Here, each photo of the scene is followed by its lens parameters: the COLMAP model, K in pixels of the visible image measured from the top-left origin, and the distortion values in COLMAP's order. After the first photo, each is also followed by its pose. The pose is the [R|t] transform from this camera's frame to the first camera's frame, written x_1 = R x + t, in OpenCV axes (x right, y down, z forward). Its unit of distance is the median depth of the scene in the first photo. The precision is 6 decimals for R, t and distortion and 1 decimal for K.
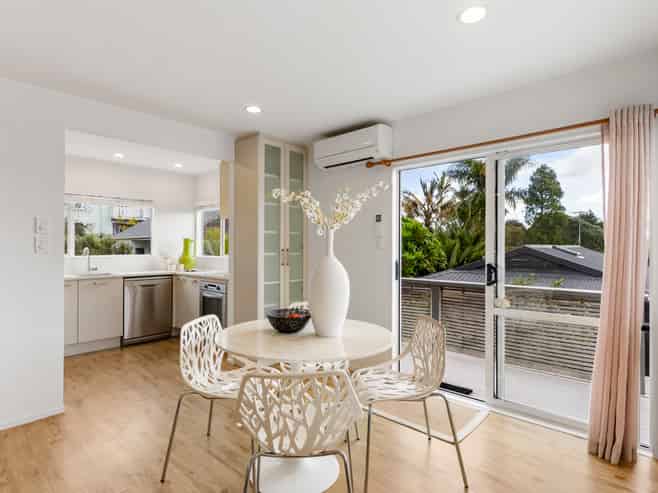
lens RADIAL K [[361.7, 0, 329.6], [0, 361.7, 243.9], [0, 0, 1]] dist [-0.000763, 0.000019]
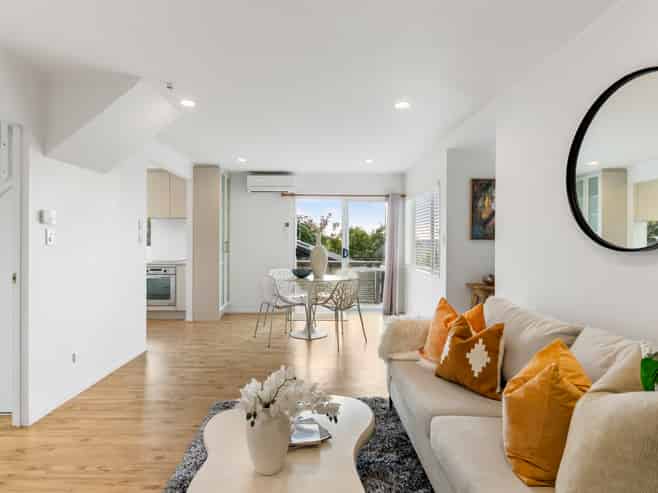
lens RADIAL K [[348.4, 0, 329.0], [0, 348.4, 246.5], [0, 0, 1]] dist [-0.000379, -0.000065]
pose [[0.729888, -0.005713, 0.683543, -0.637047], [-0.003887, 0.999914, 0.012508, 0.010969], [-0.683556, -0.011787, 0.729803, -0.299093]]
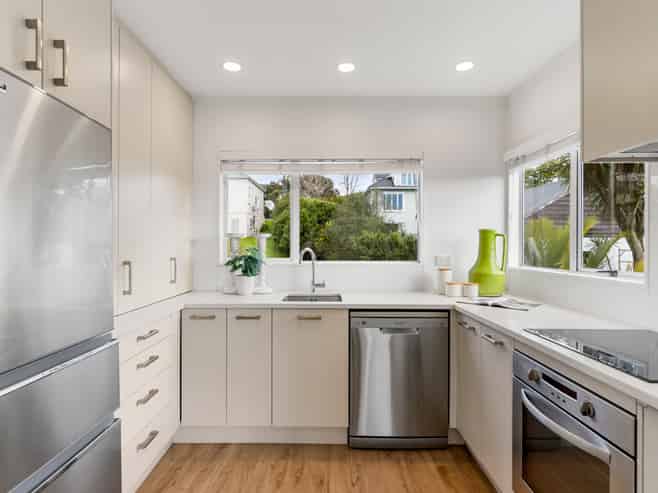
lens RADIAL K [[361.7, 0, 329.6], [0, 361.7, 243.9], [0, 0, 1]] dist [-0.000763, 0.000019]
pose [[0.678817, 0.000287, -0.734307, -0.208970], [0.000929, 0.999999, 0.001250, 0.002694], [0.734307, -0.001530, 0.678816, 0.592042]]
